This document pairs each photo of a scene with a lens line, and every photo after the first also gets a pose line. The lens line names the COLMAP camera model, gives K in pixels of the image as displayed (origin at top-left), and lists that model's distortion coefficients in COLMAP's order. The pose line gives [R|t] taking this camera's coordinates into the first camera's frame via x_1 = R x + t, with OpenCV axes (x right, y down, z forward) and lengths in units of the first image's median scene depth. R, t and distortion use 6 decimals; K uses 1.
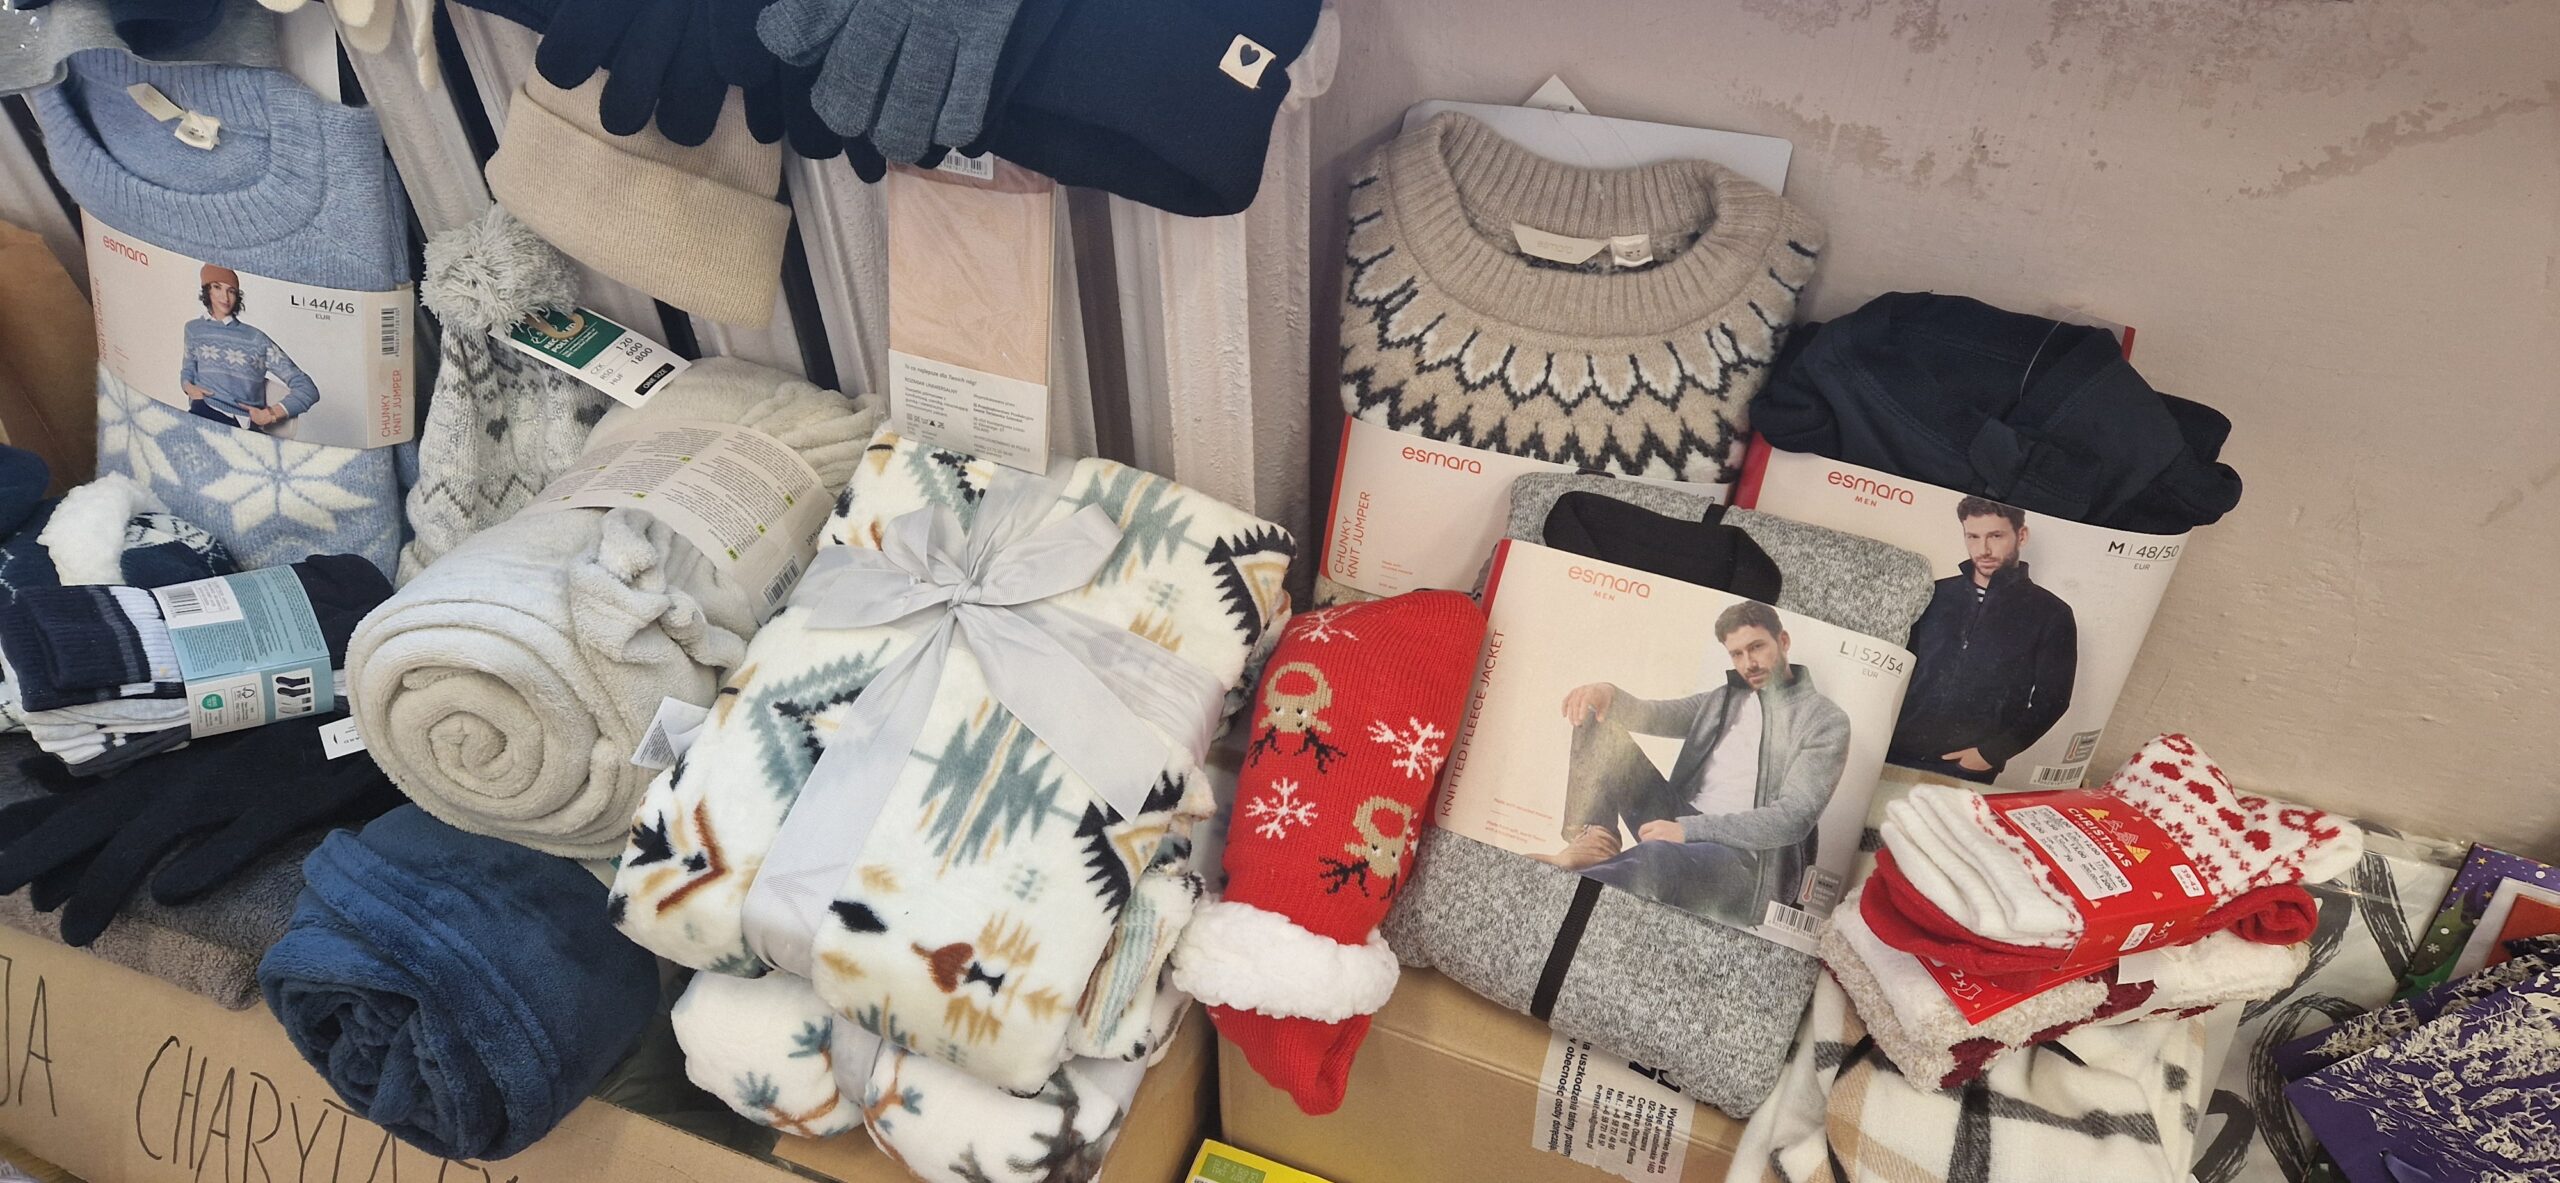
lens RADIAL K [[1694.9, 0, 1277.0], [0, 1694.9, 578.5], [0, 0, 1]] dist [0.094621, -0.086401]
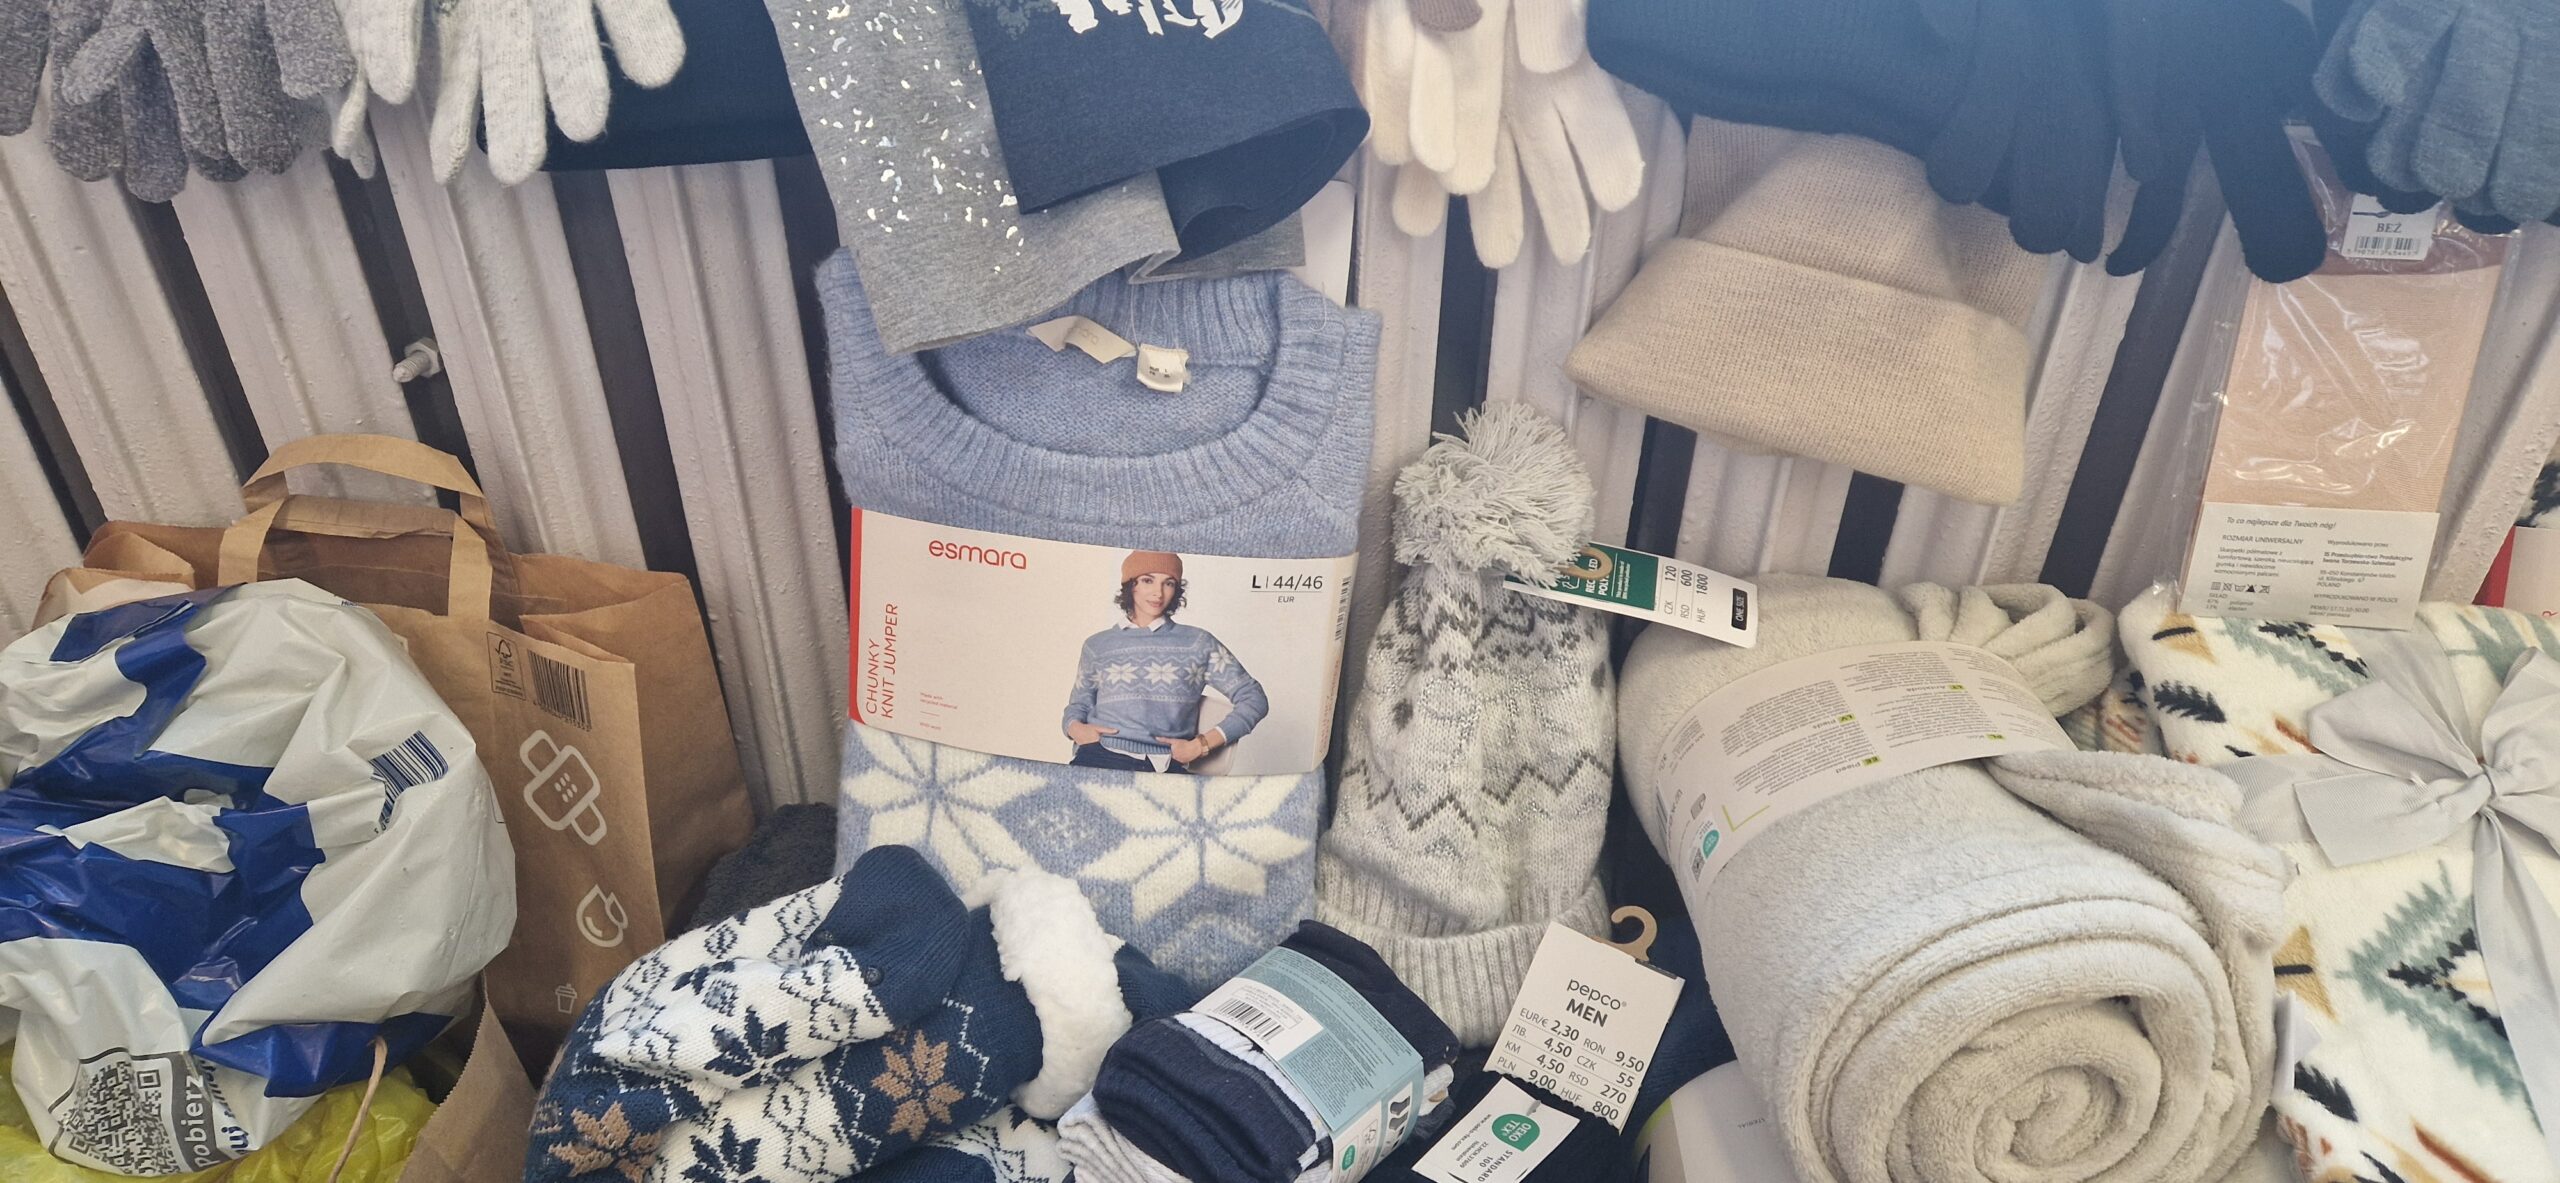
lens RADIAL K [[1694.9, 0, 1277.0], [0, 1694.9, 578.5], [0, 0, 1]] dist [0.094621, -0.086401]
pose [[0.956684, -0.142452, 0.253896, -0.831141], [0.181967, 0.973353, -0.139544, -0.066214], [-0.227252, 0.179700, 0.957113, 0.340124]]
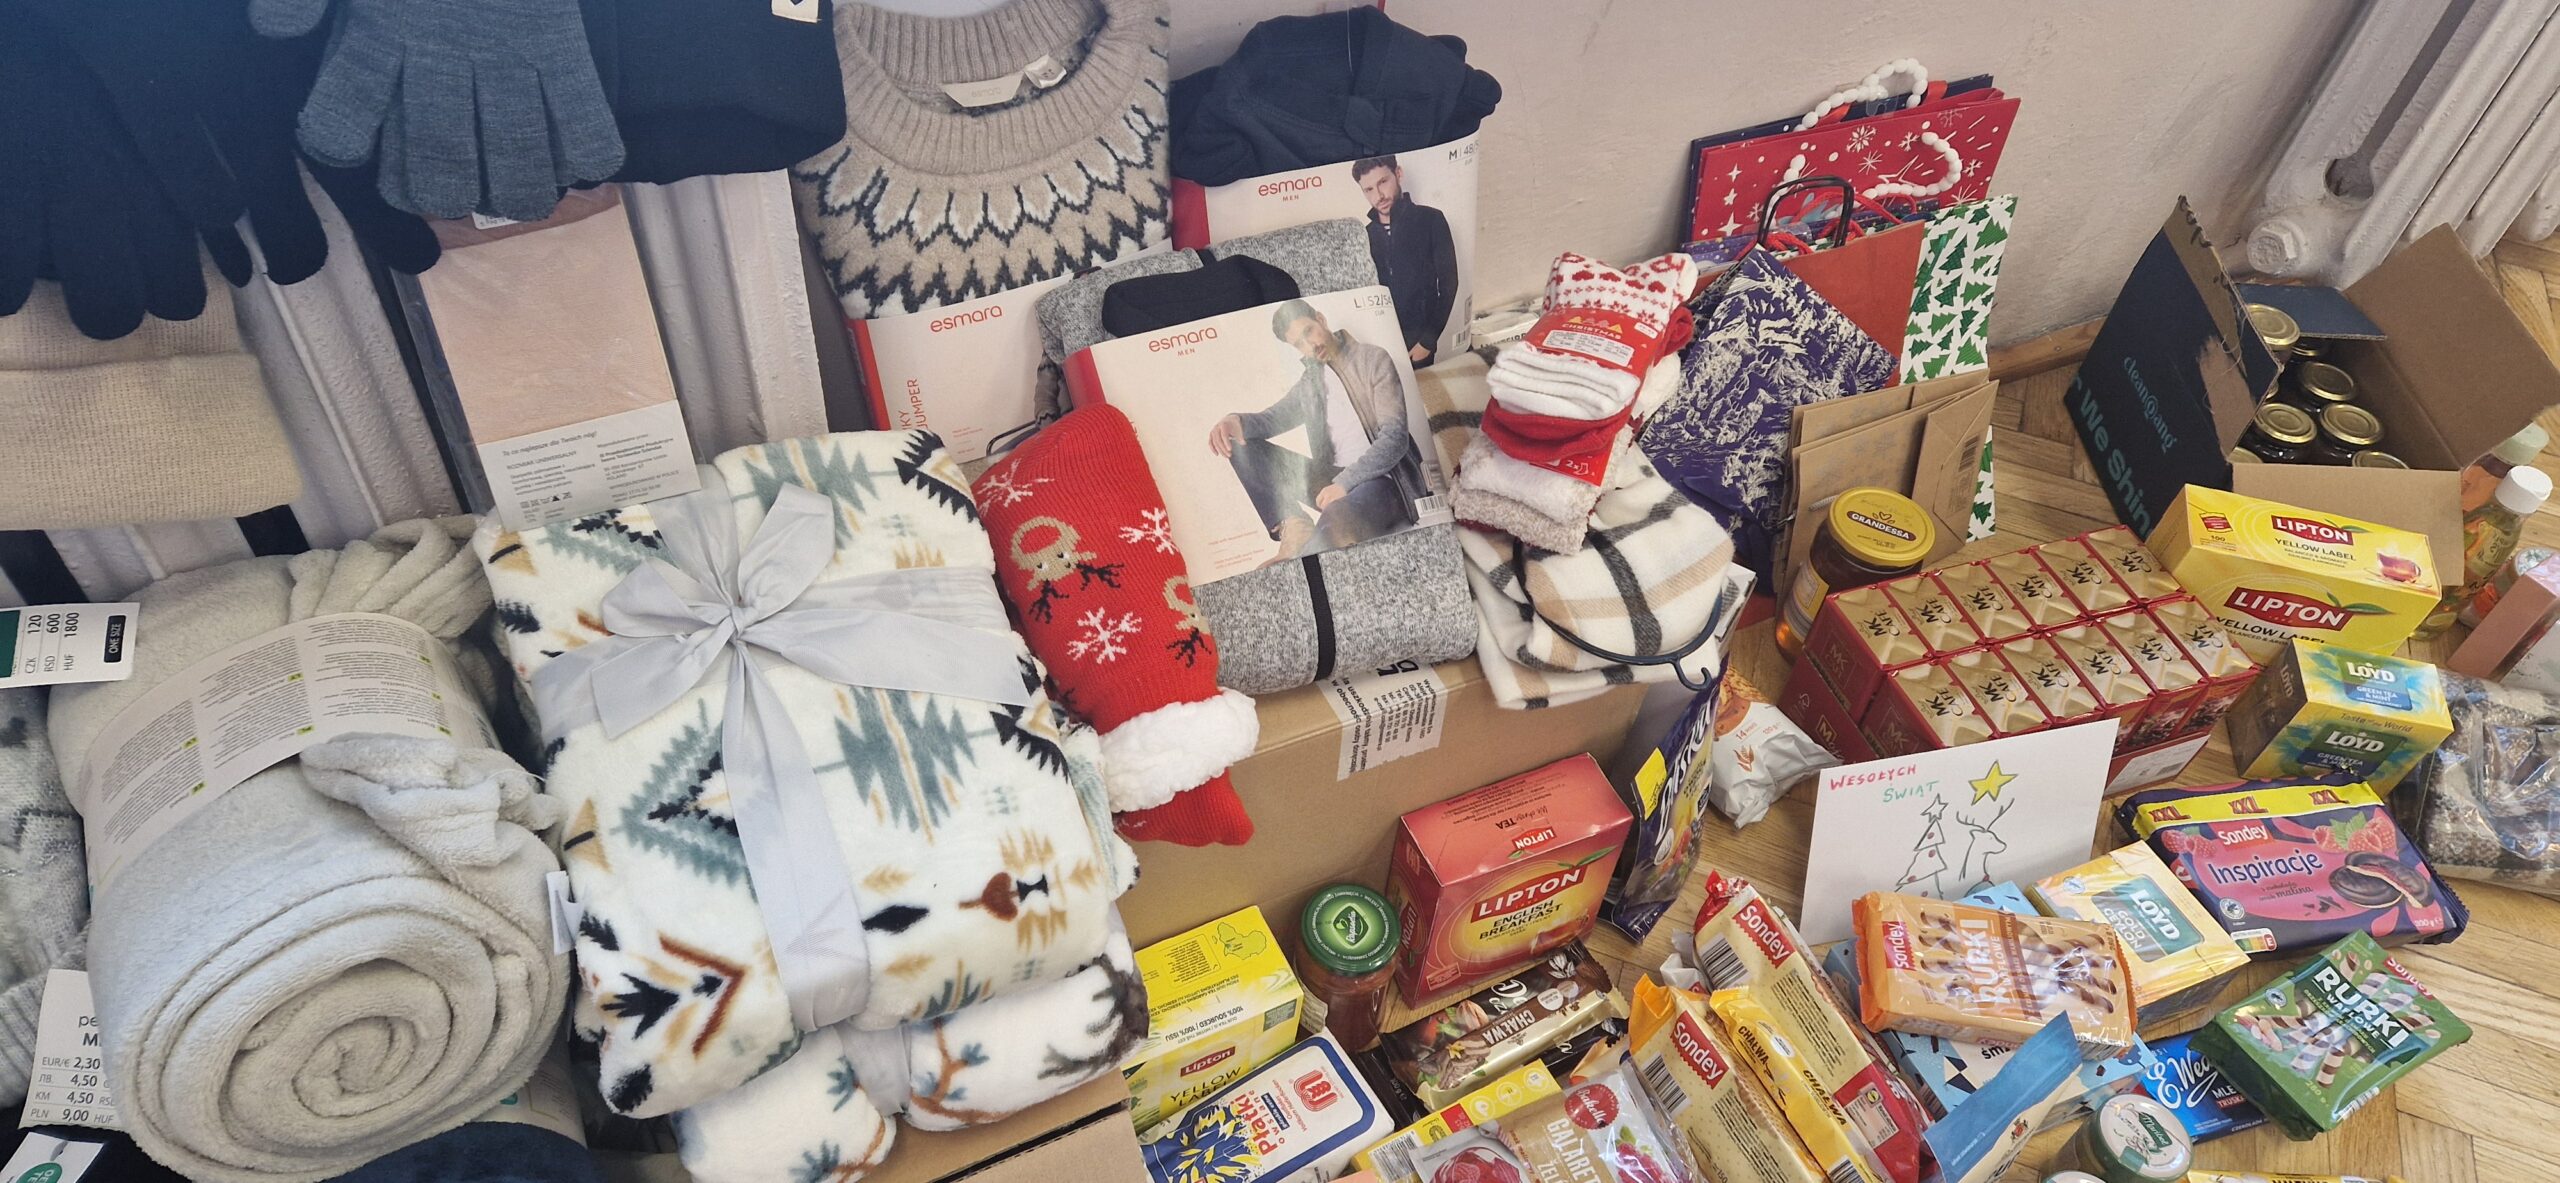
lens RADIAL K [[1694.9, 0, 1277.0], [0, 1694.9, 578.5], [0, 0, 1]] dist [0.094621, -0.086401]
pose [[0.679526, -0.495029, 0.541471, -0.461903], [0.446405, 0.864687, 0.230301, -0.093558], [-0.582209, 0.085220, 0.808561, 0.025038]]
